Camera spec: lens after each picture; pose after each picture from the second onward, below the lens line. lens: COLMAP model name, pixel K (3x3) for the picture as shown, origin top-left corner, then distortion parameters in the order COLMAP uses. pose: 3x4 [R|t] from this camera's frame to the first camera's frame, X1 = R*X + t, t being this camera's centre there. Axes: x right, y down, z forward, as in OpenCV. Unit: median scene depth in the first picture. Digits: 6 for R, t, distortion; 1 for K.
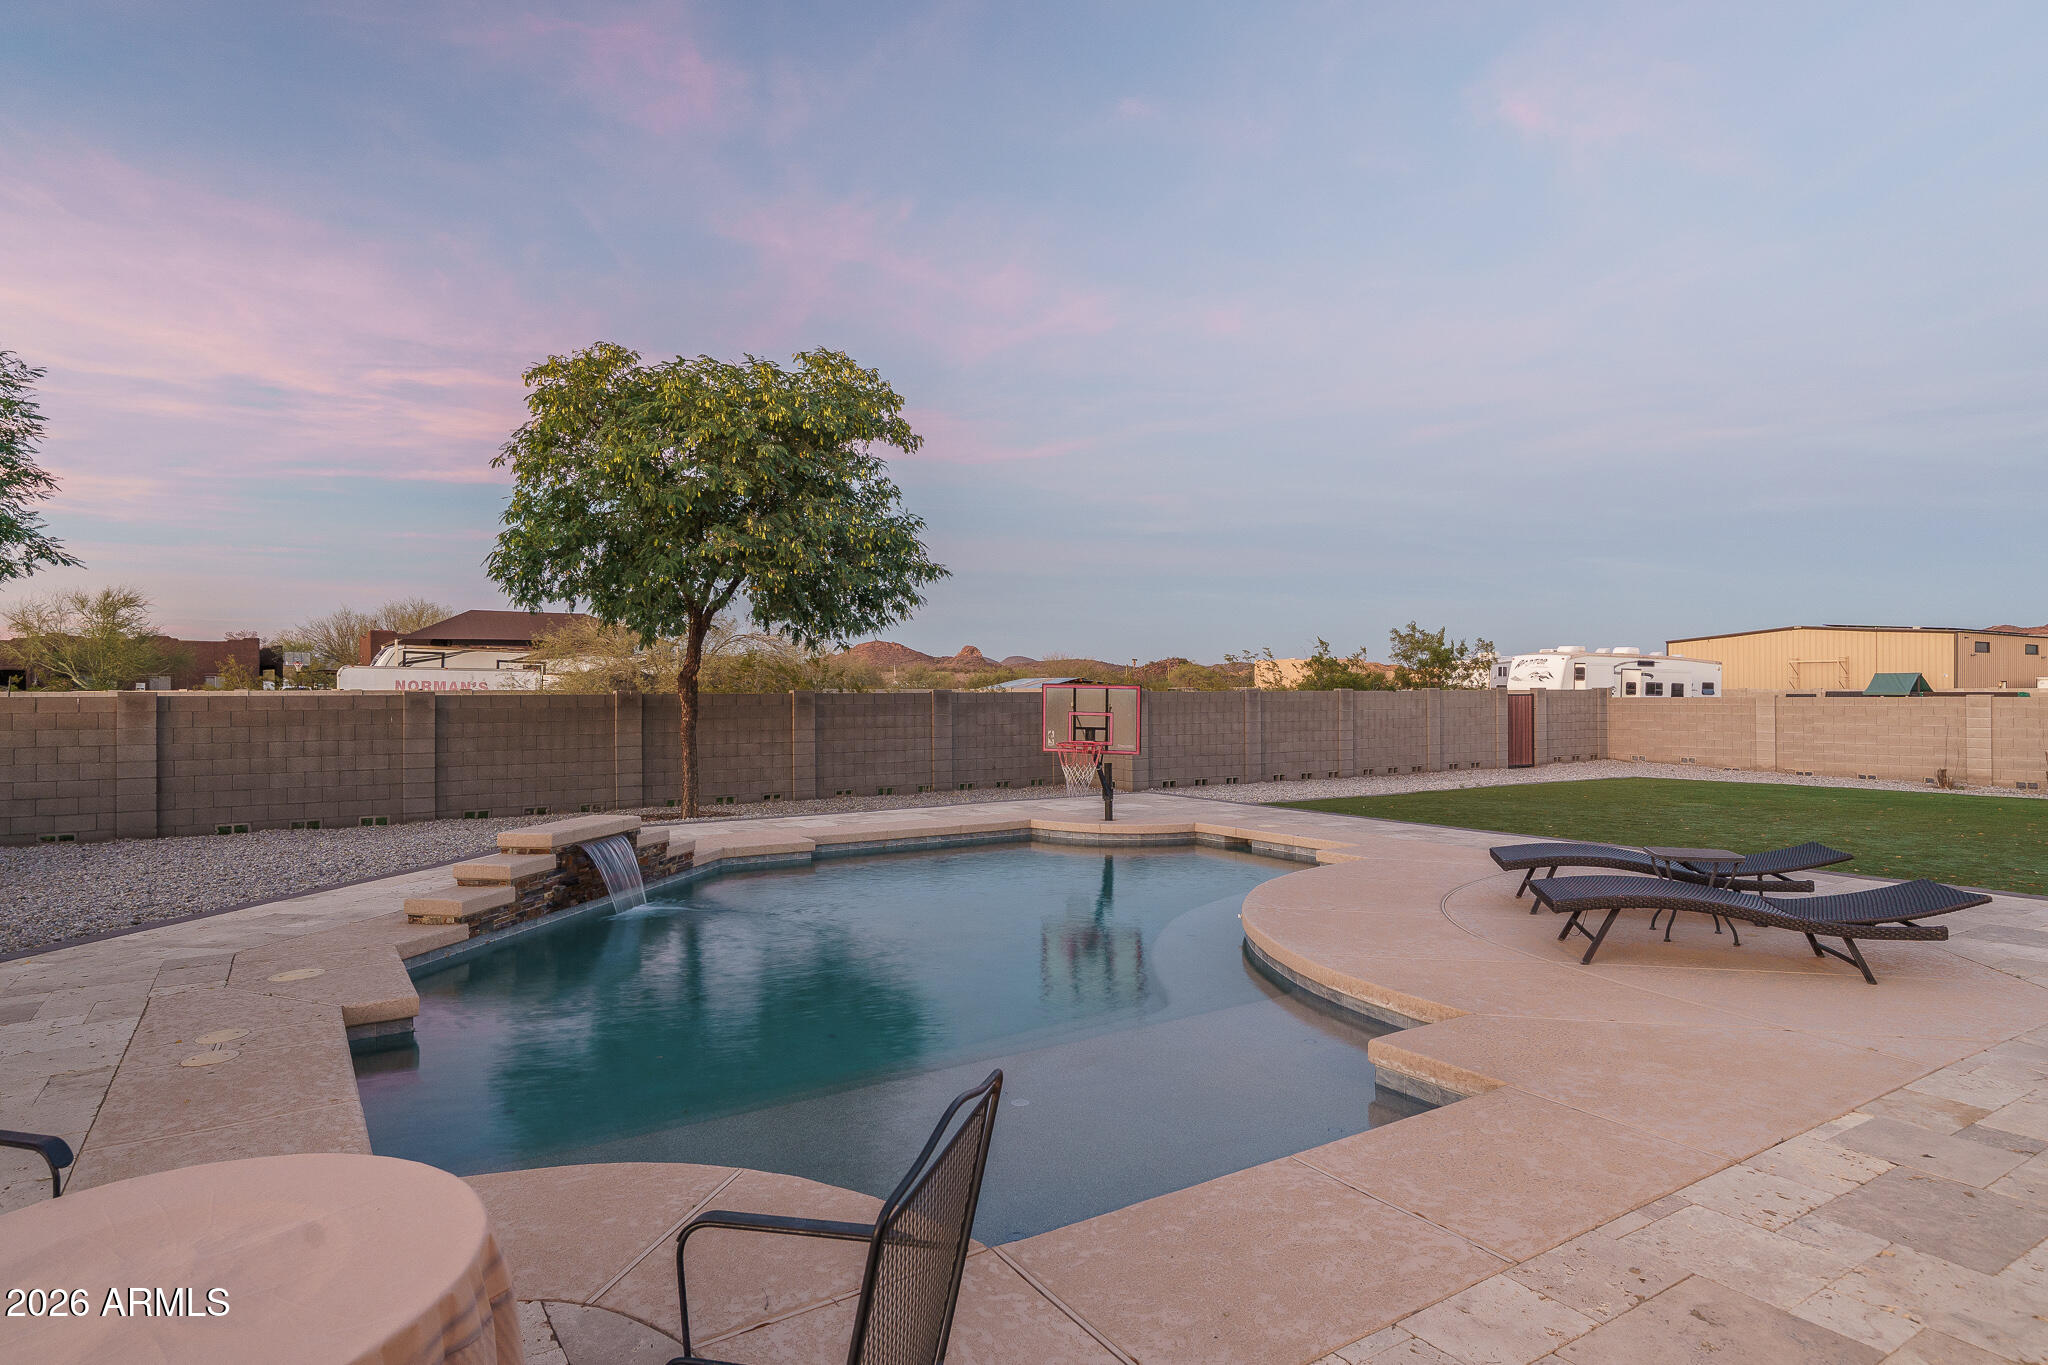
lens RADIAL K [[1142.1, 0, 1016.2], [0, 1142.1, 687.9], [0, 0, 1]] dist [0.005381, 0.000572]
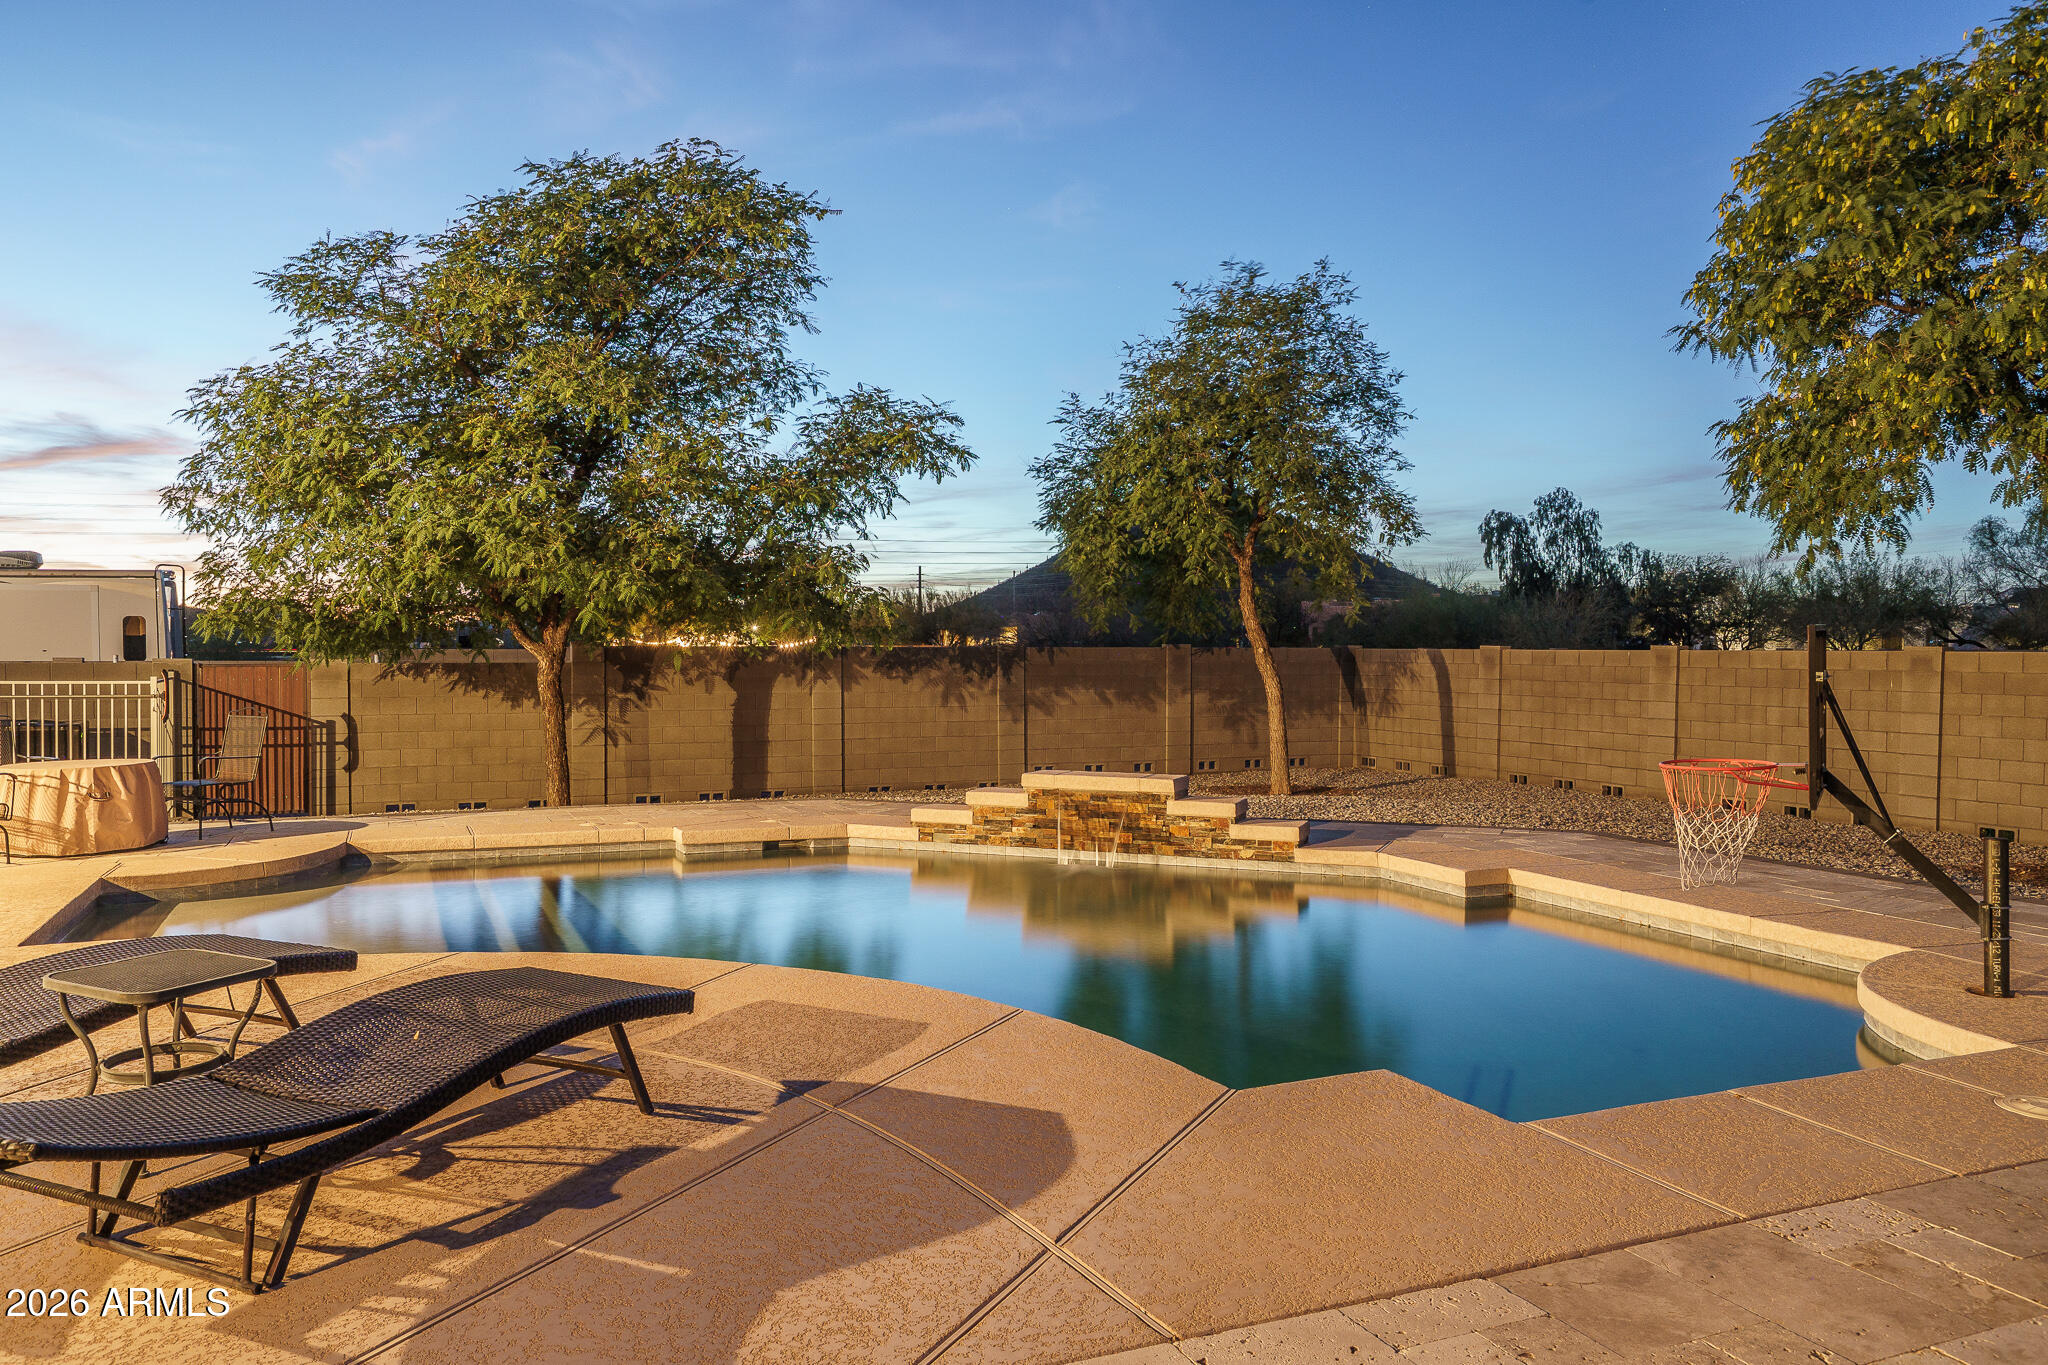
lens RADIAL K [[1467.0, 0, 1018.3], [0, 1467.0, 686.8], [0, 0, 1]] dist [0.008533, 0.003710]
pose [[-0.163542, 0.028288, -0.986131, 0.444524], [-0.002021, 0.999577, 0.029009, 0.002467], [0.986534, 0.006737, -0.163415, 0.567115]]
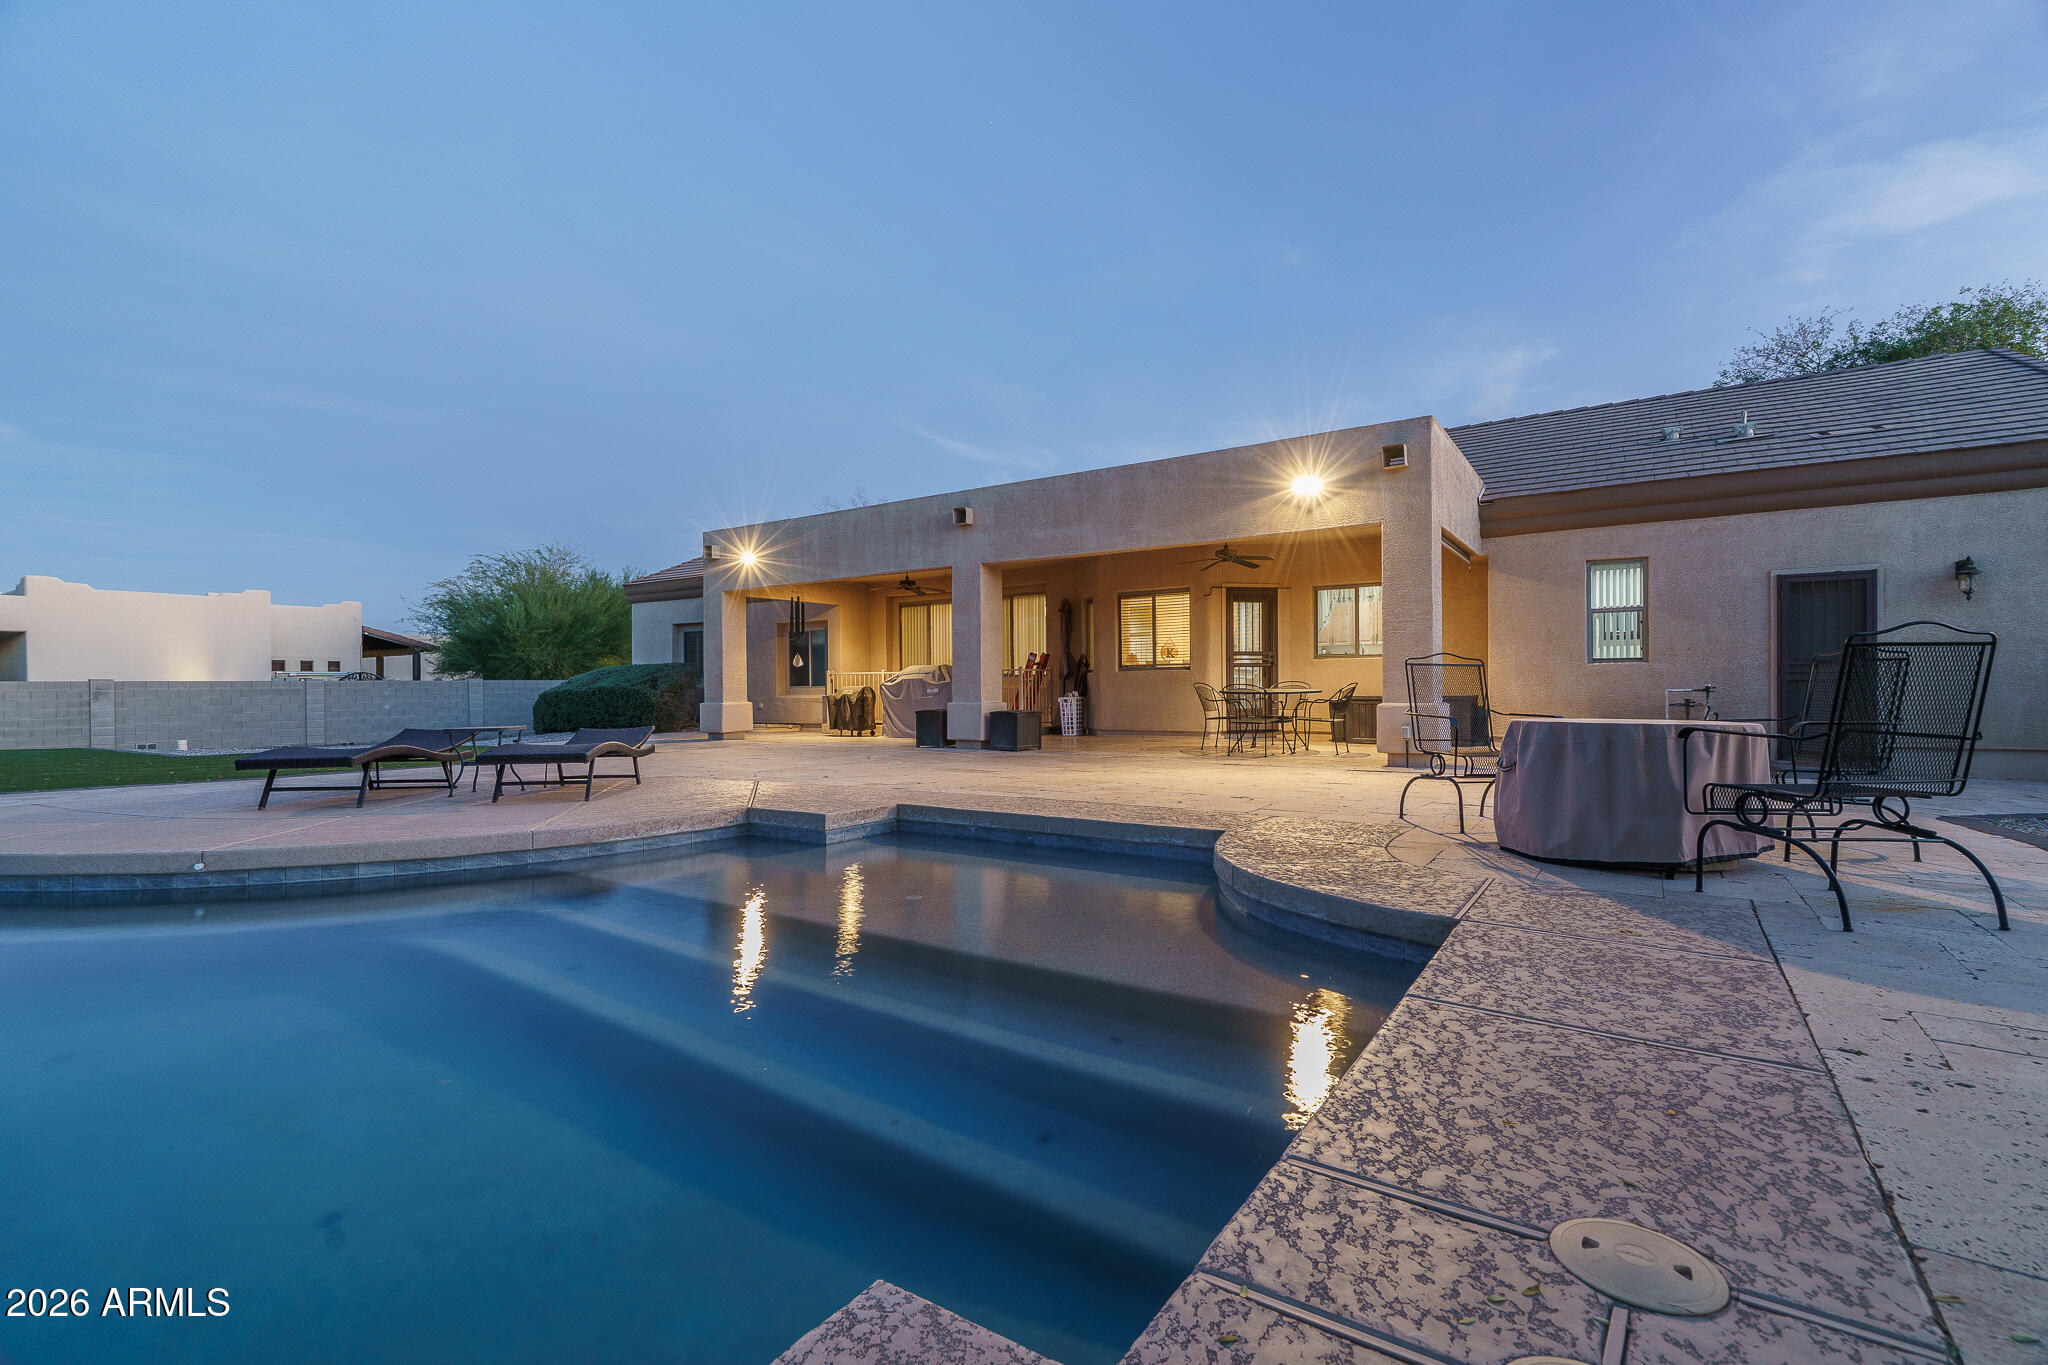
lens RADIAL K [[927.1, 0, 1020.2], [0, 927.1, 687.3], [0, 0, 1]] dist [-0.003710, 0.000704]
pose [[-0.386128, 0.006989, 0.922419, -0.231687], [0.007775, 0.999960, -0.004322, 0.042331], [-0.922413, 0.005503, -0.386167, 0.331928]]
